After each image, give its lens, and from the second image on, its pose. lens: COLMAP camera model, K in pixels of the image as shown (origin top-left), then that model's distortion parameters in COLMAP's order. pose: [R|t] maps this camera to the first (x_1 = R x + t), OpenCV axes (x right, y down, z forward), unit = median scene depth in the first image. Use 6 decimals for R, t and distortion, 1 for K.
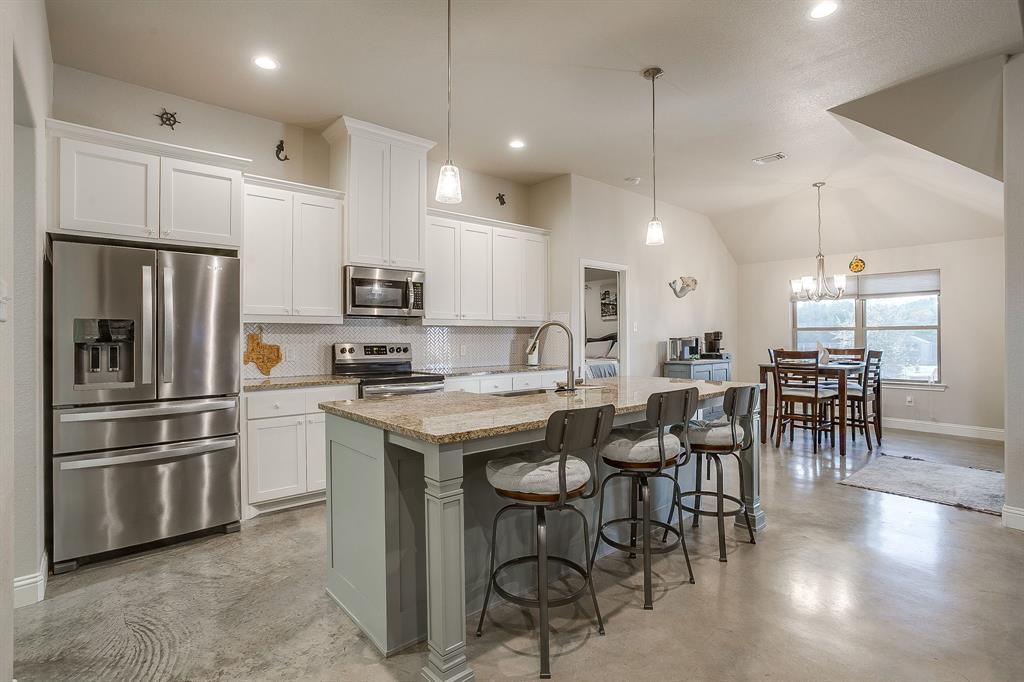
lens RADIAL K [[499.0, 0, 510.5], [0, 499.0, 335.3], [0, 0, 1]] dist [-0.046462, 0.022860]
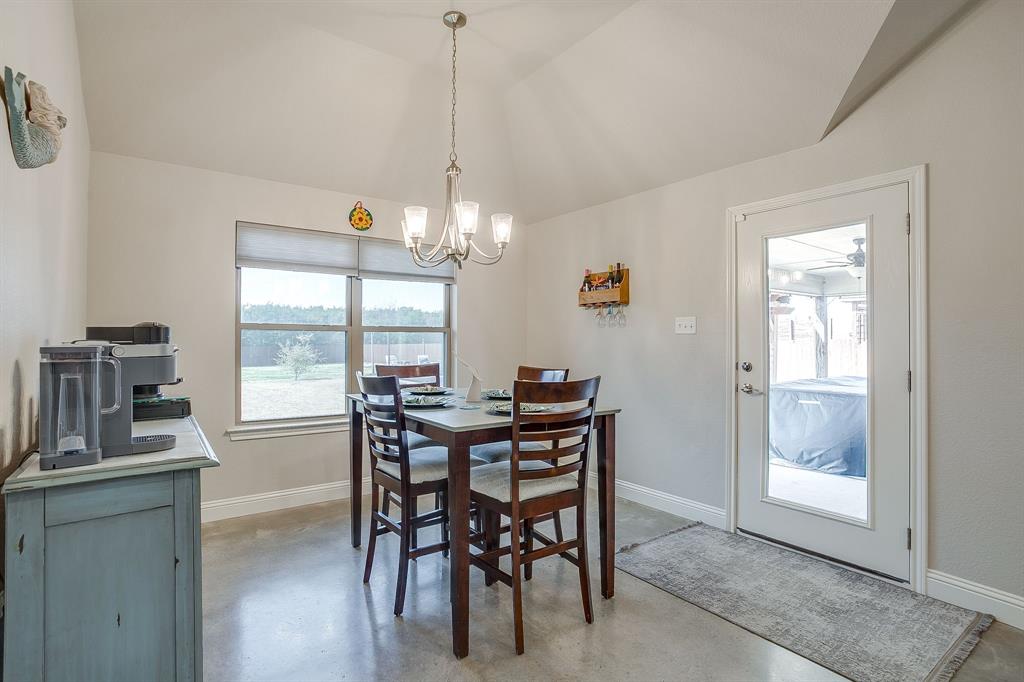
lens RADIAL K [[499.0, 0, 504.7], [0, 499.0, 337.5], [0, 0, 1]] dist [-0.046462, 0.022860]
pose [[0.093576, 0.012546, 0.995533, 0.207260], [-0.008657, 0.999893, -0.011787, 0.003489], [-0.995574, -0.007516, 0.093675, 1.112367]]
